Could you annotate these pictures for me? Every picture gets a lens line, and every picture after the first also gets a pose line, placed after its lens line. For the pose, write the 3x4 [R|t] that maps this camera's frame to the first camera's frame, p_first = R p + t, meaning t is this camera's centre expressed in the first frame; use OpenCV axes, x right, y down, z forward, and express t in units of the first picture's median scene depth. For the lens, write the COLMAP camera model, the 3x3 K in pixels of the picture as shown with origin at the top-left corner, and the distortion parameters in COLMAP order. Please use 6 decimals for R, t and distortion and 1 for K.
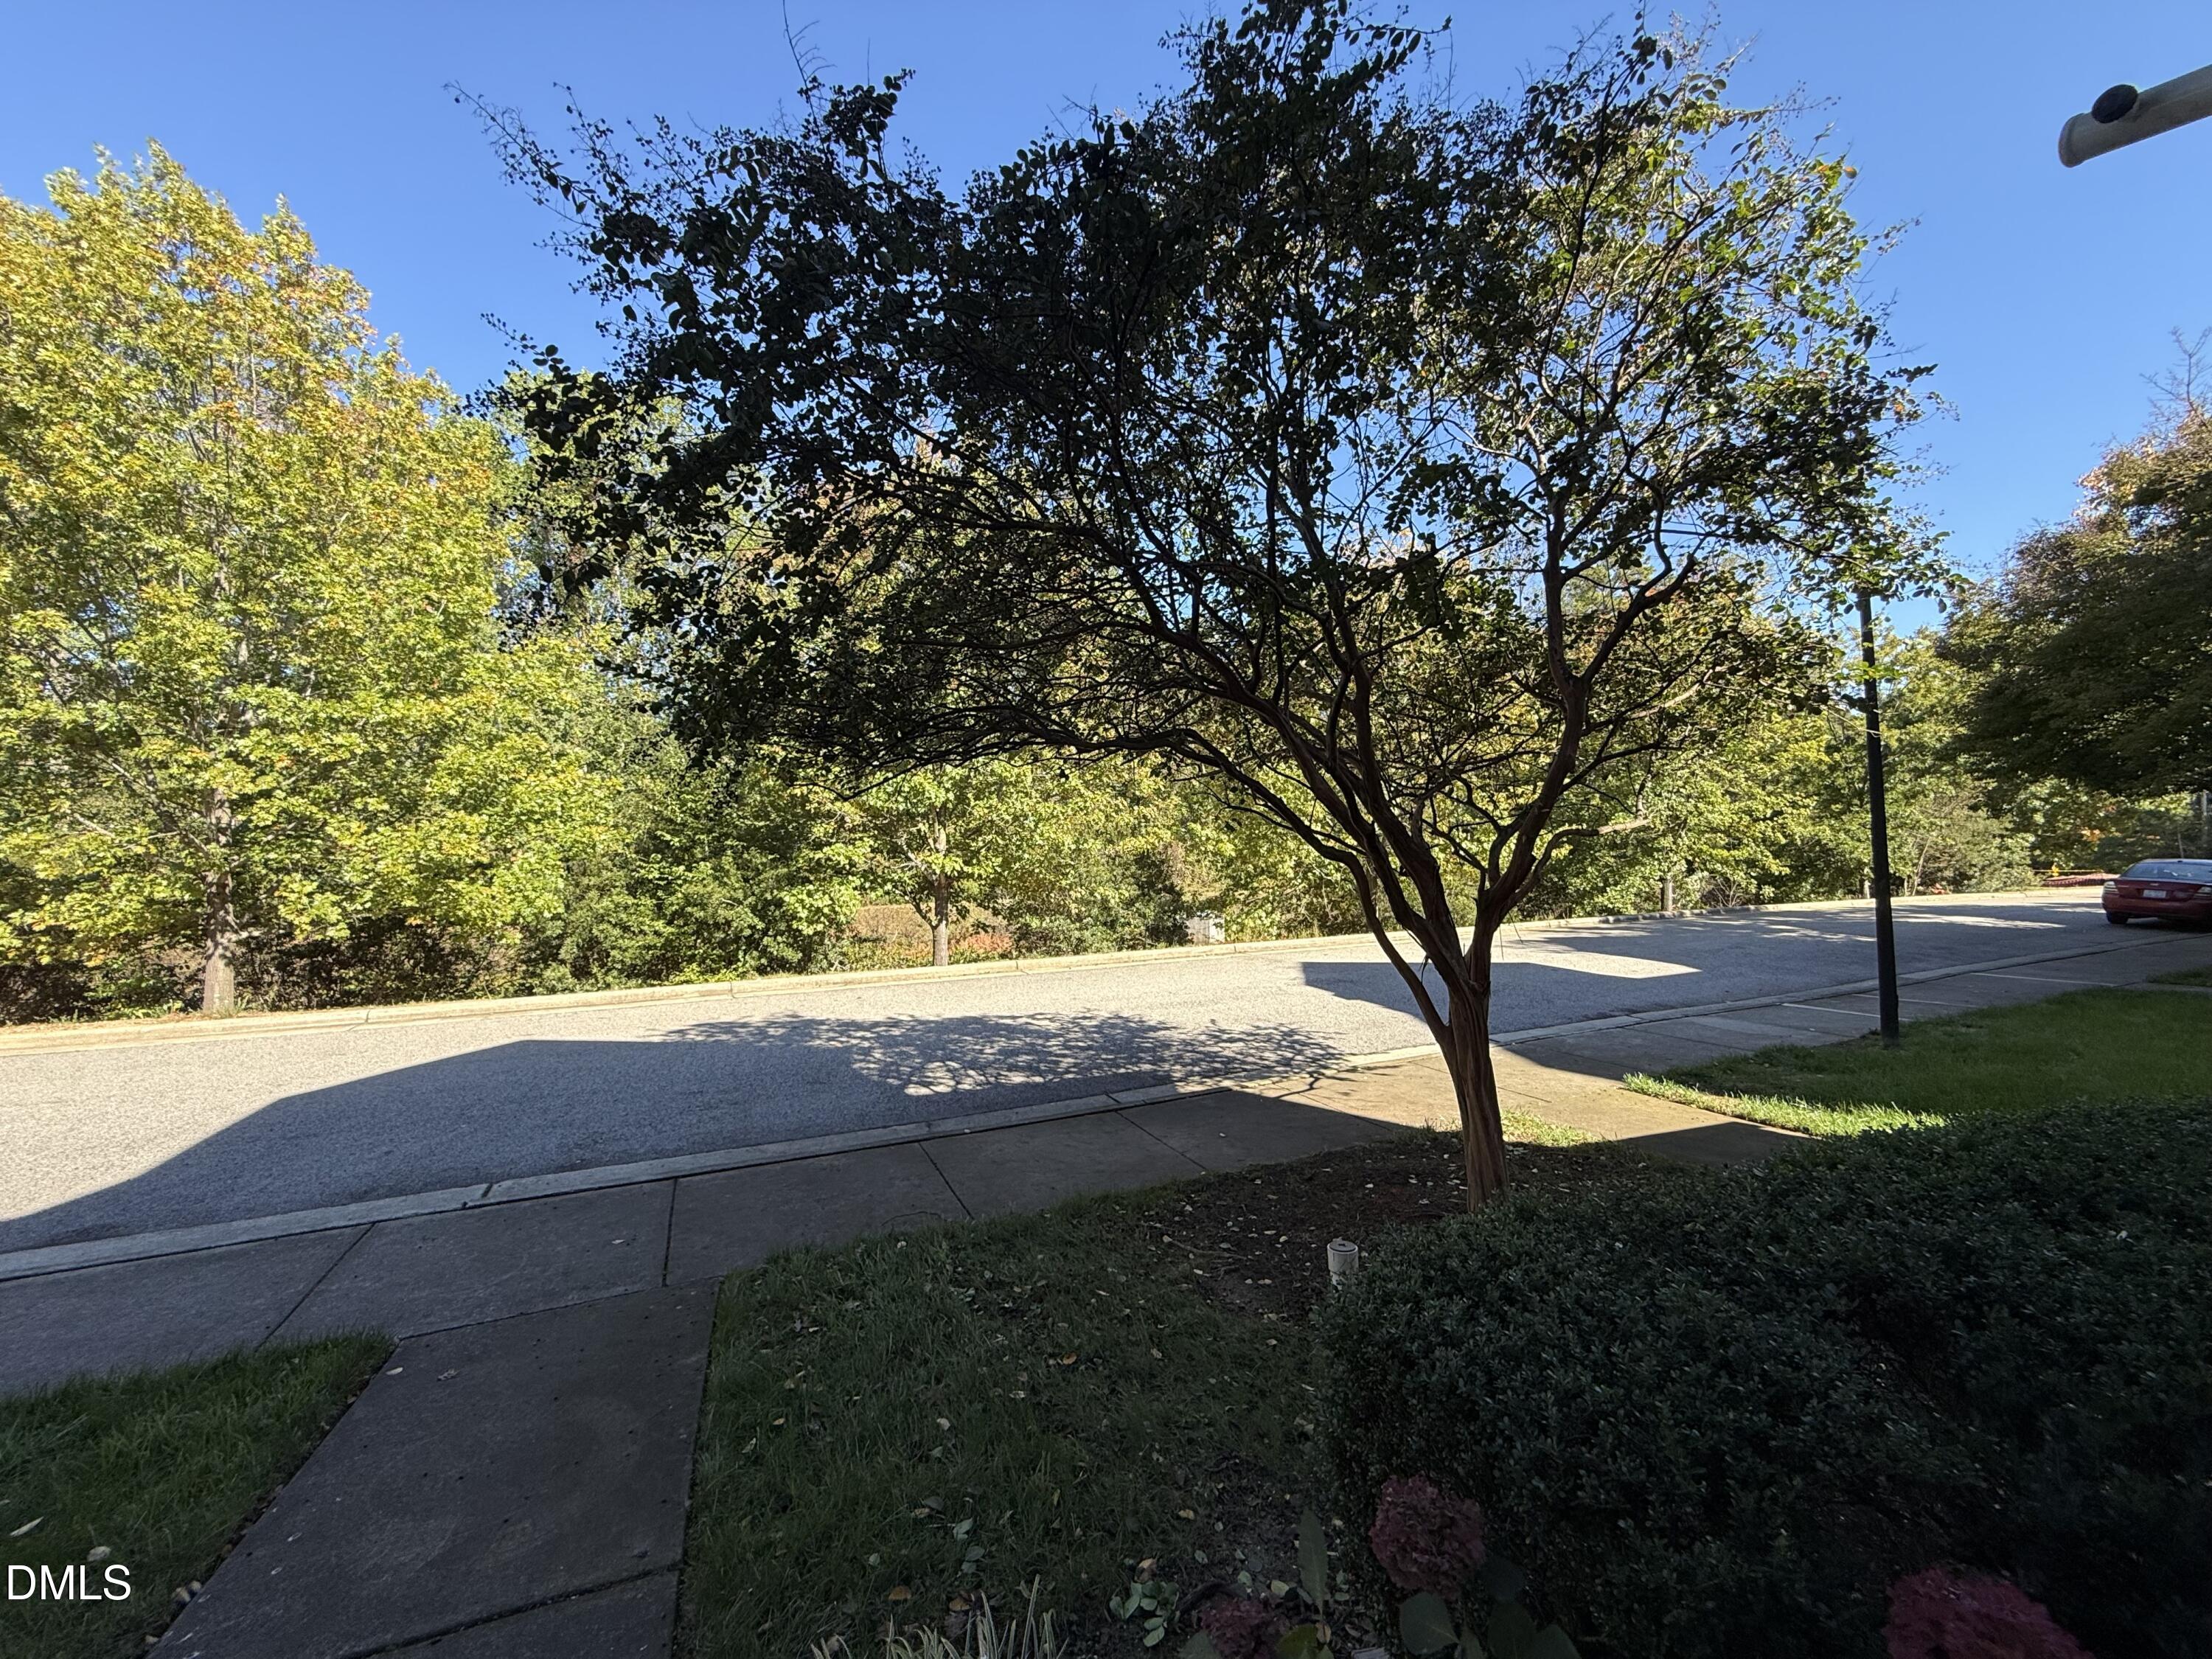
lens RADIAL K [[882.3, 0, 1099.4], [0, 882.3, 825.9], [0, 0, 1]] dist [0.000072, 0.000068]
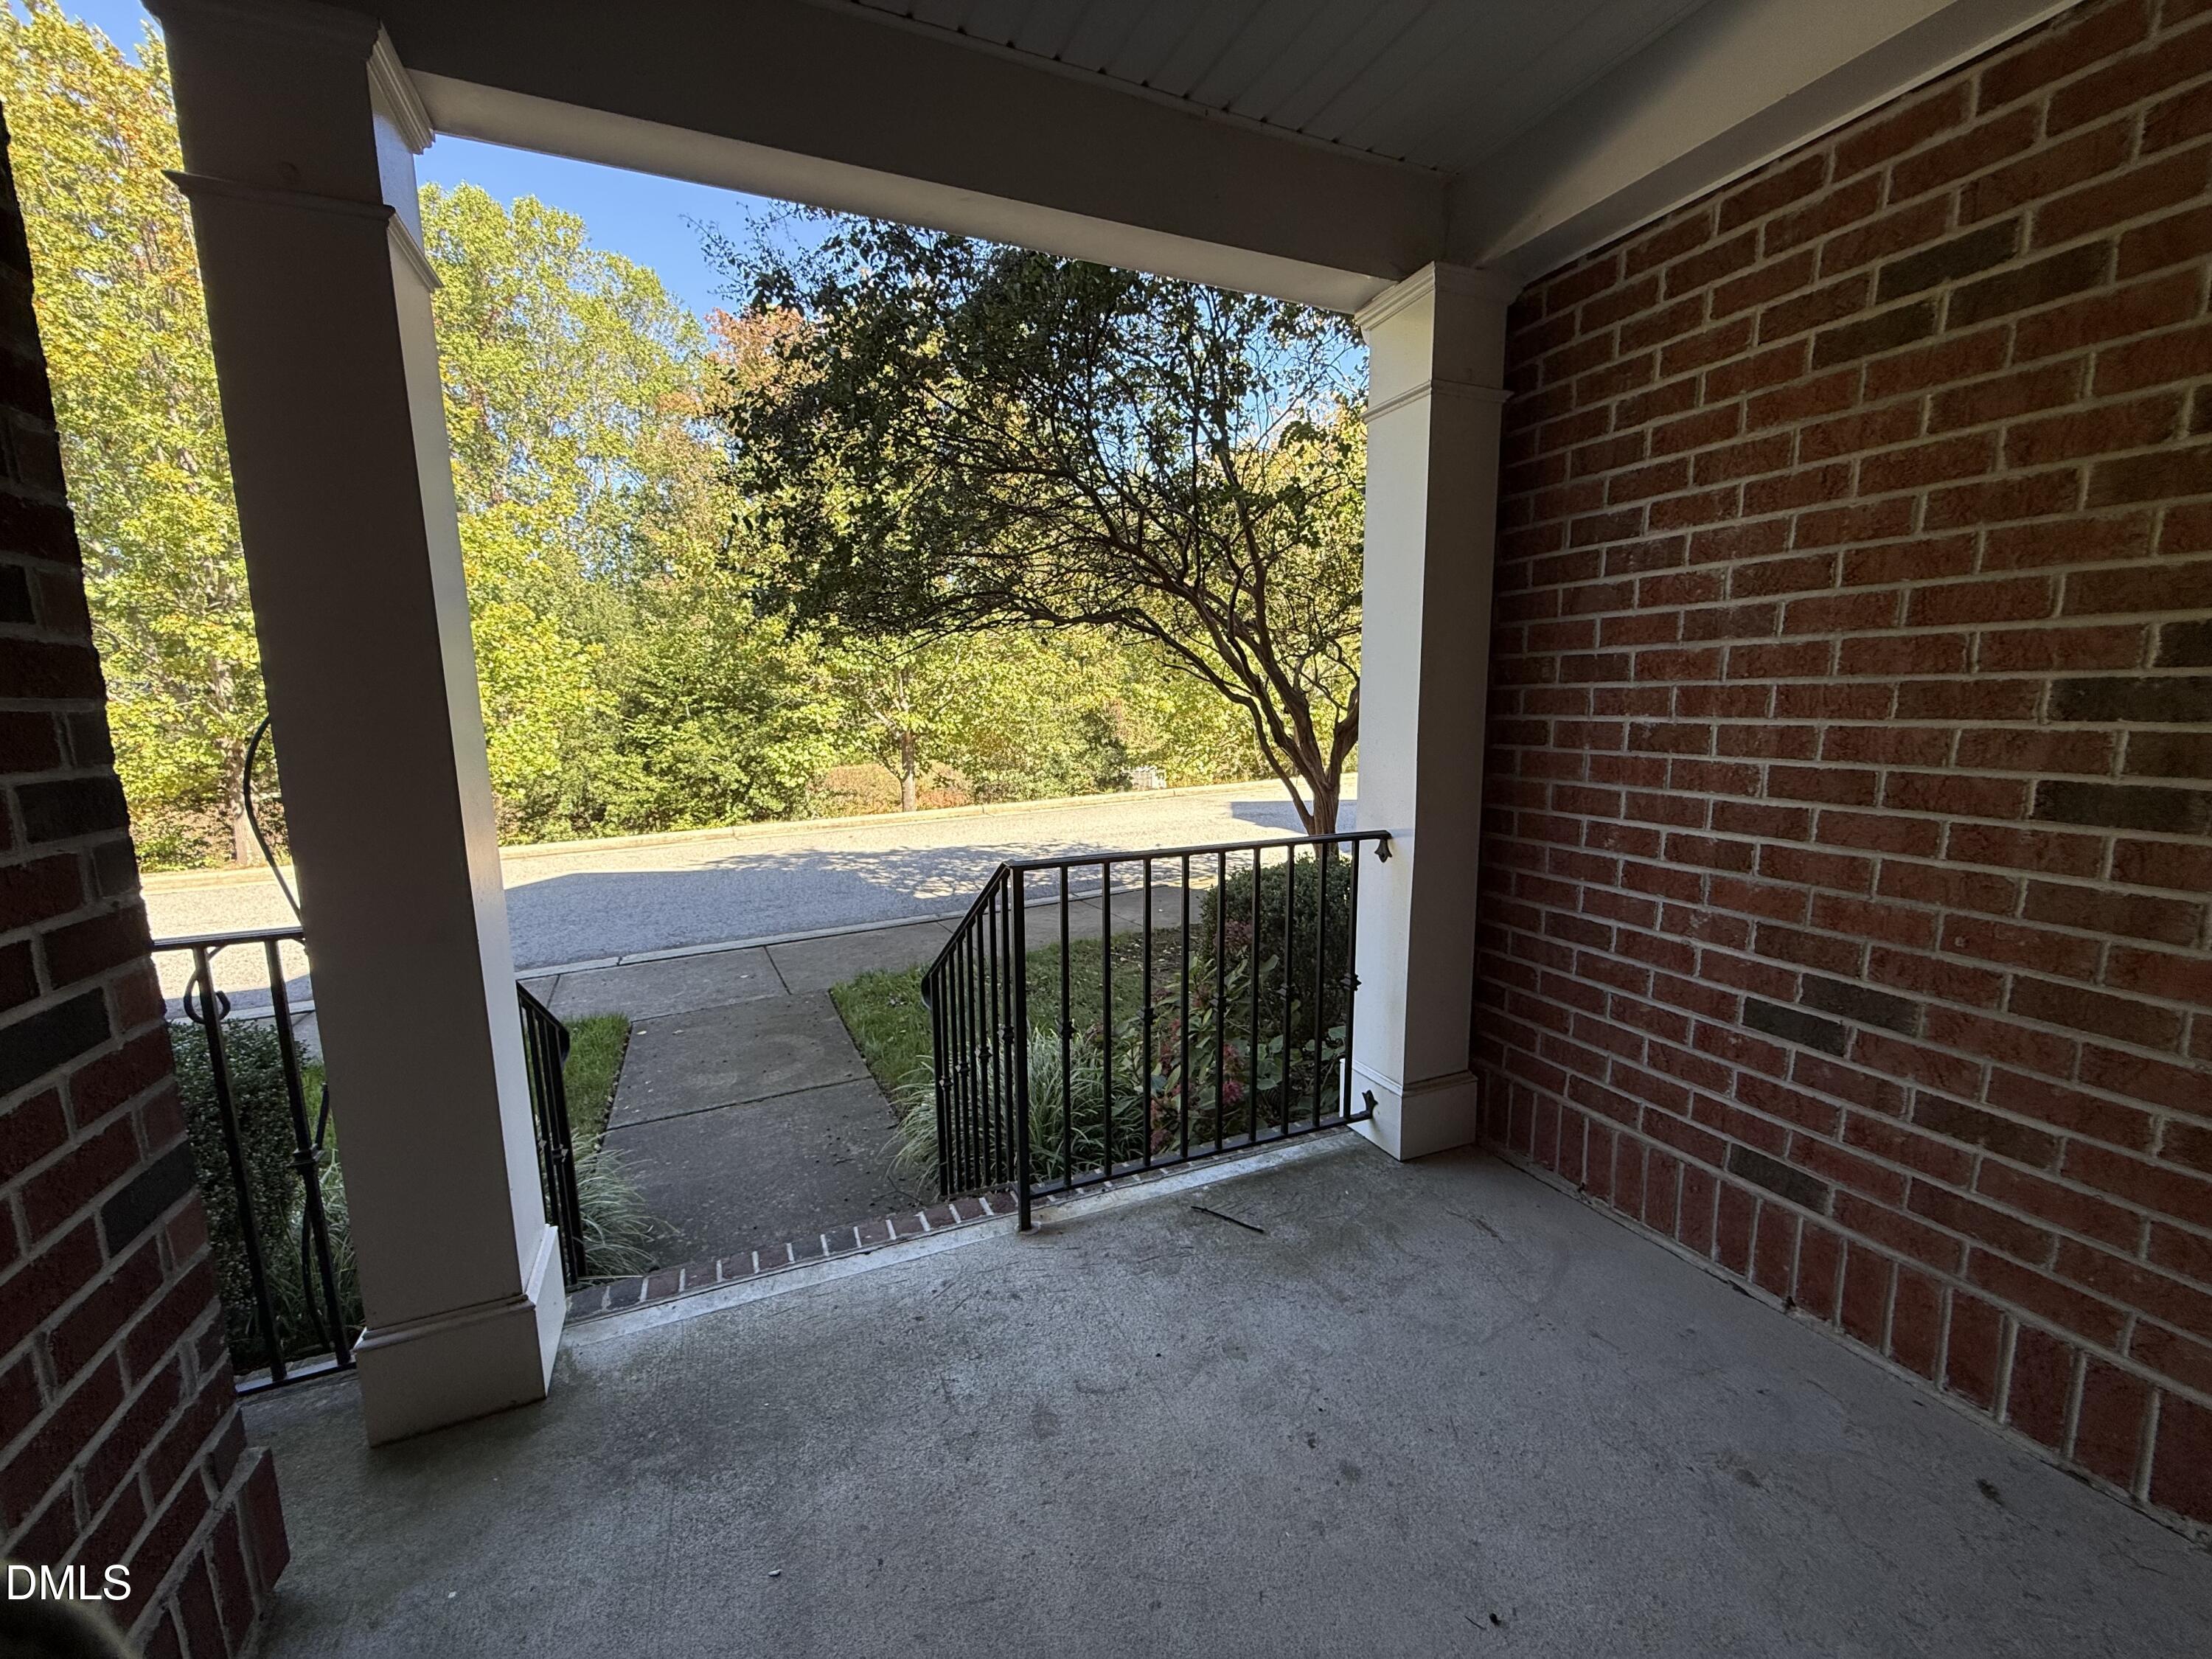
lens RADIAL K [[882.3, 0, 1097.3], [0, 882.3, 834.5], [0, 0, 1]] dist [0.000072, 0.000068]
pose [[0.997893, -0.022752, 0.060763, -0.015293], [0.012365, 0.986024, 0.166142, 0.002901], [-0.063693, -0.165041, 0.984228, -0.123256]]
